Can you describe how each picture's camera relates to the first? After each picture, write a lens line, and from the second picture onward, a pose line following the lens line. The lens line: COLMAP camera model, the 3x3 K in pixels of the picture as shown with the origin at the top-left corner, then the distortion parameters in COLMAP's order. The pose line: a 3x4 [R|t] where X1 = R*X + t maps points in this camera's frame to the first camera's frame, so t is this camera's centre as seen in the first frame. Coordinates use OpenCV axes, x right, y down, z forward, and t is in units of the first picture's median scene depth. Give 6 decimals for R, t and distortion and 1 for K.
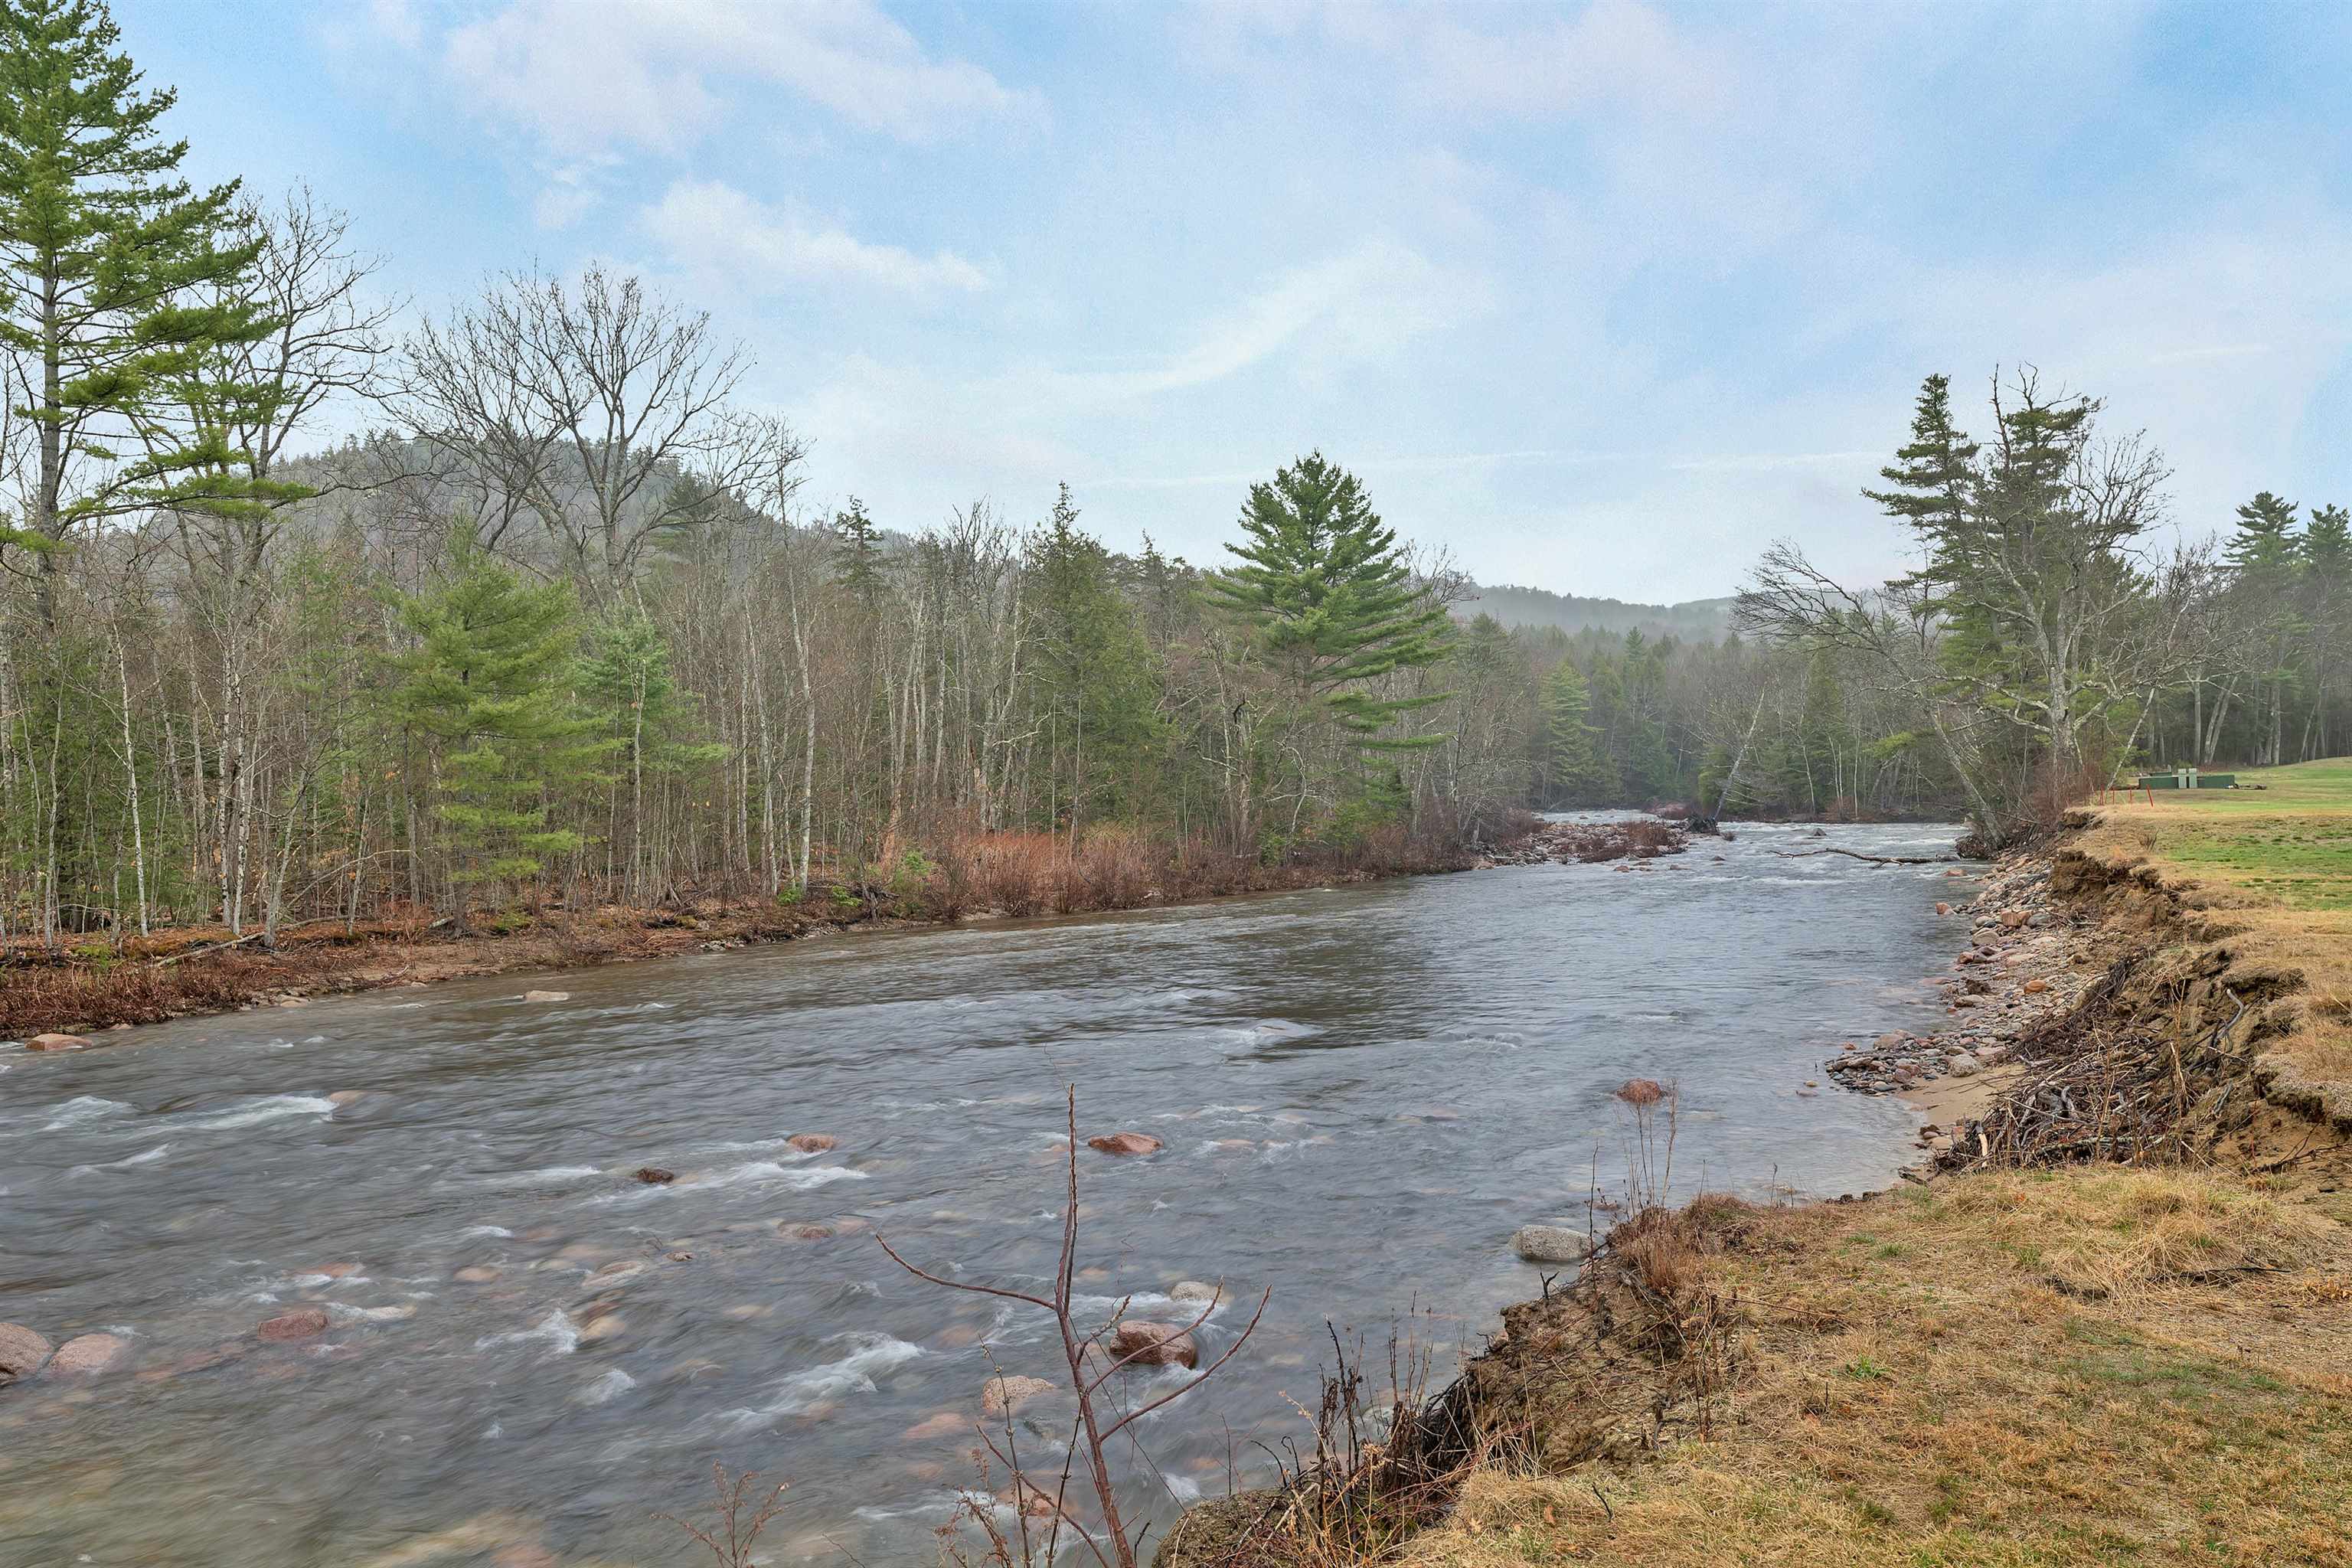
lens RADIAL K [[1631.1, 0, 1176.3], [0, 1631.1, 786.9], [0, 0, 1]] dist [-0.001036, -0.000072]
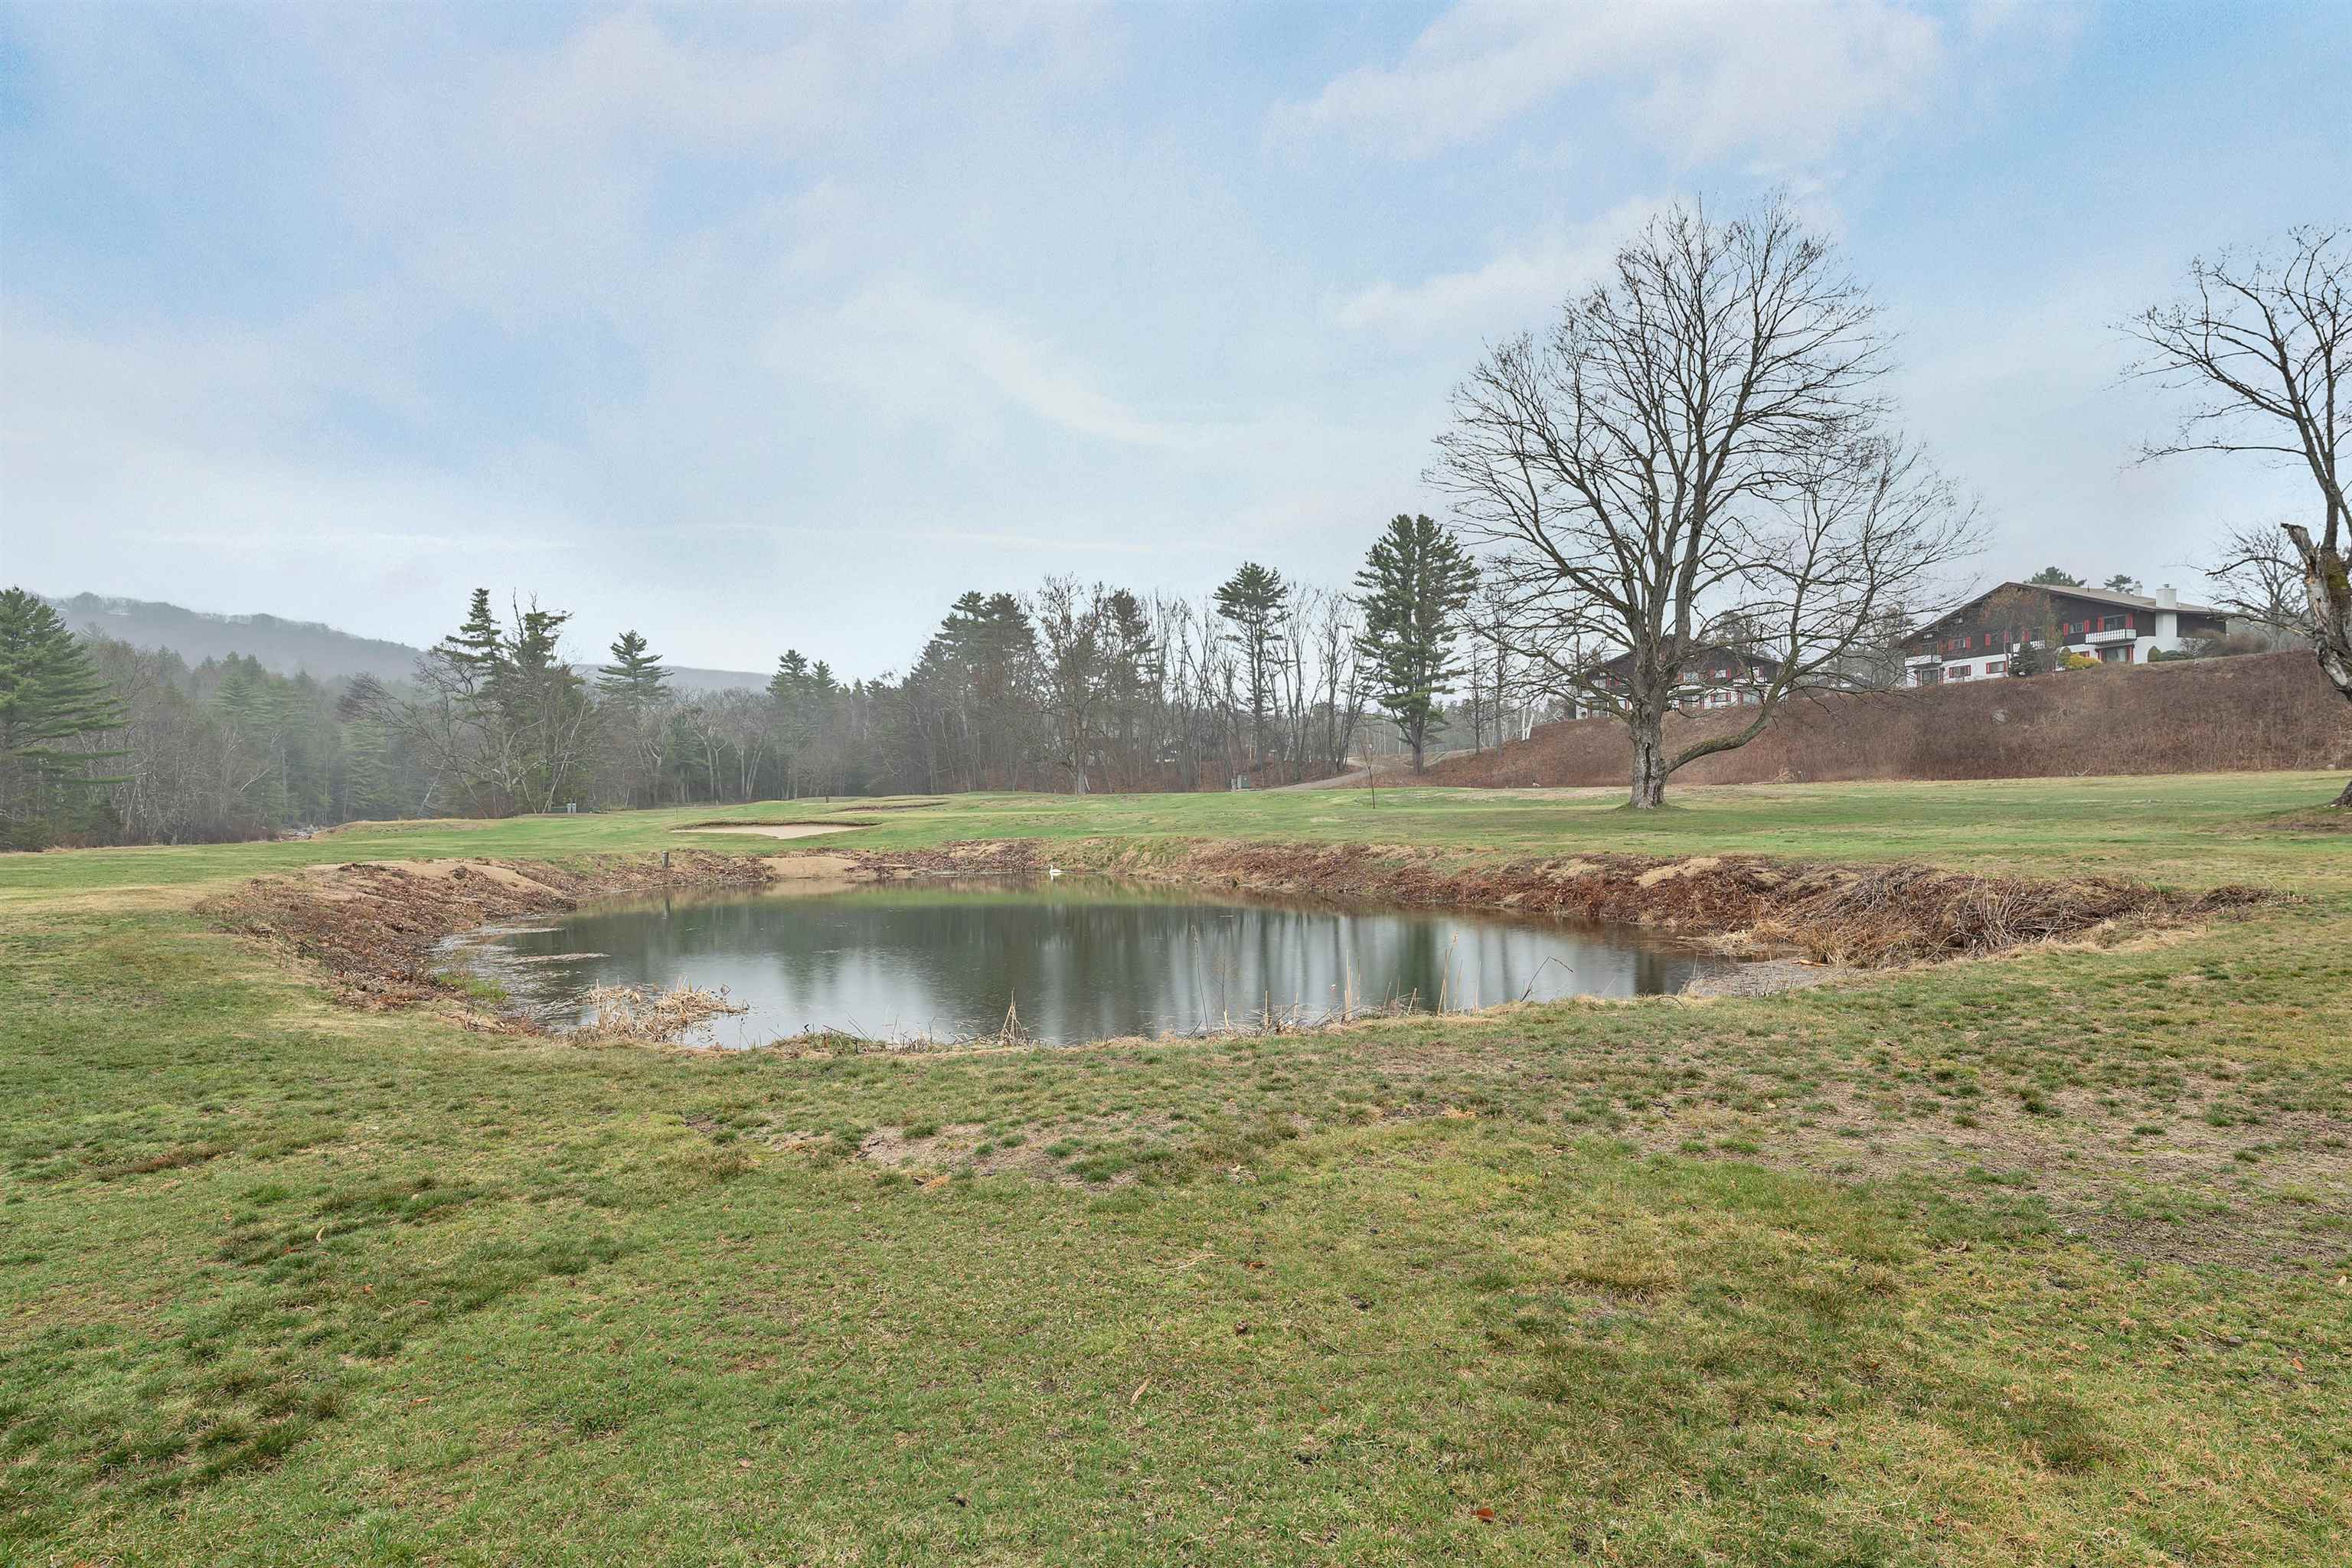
lens RADIAL K [[1240.2, 0, 1174.4], [0, 1240.2, 792.4], [0, 0, 1]] dist [-0.001567, -0.000013]
pose [[0.737569, 0.019306, 0.674996, 0.102198], [-0.010444, 0.999798, -0.017183, -0.006080], [-0.675192, 0.005624, 0.737621, -0.560705]]
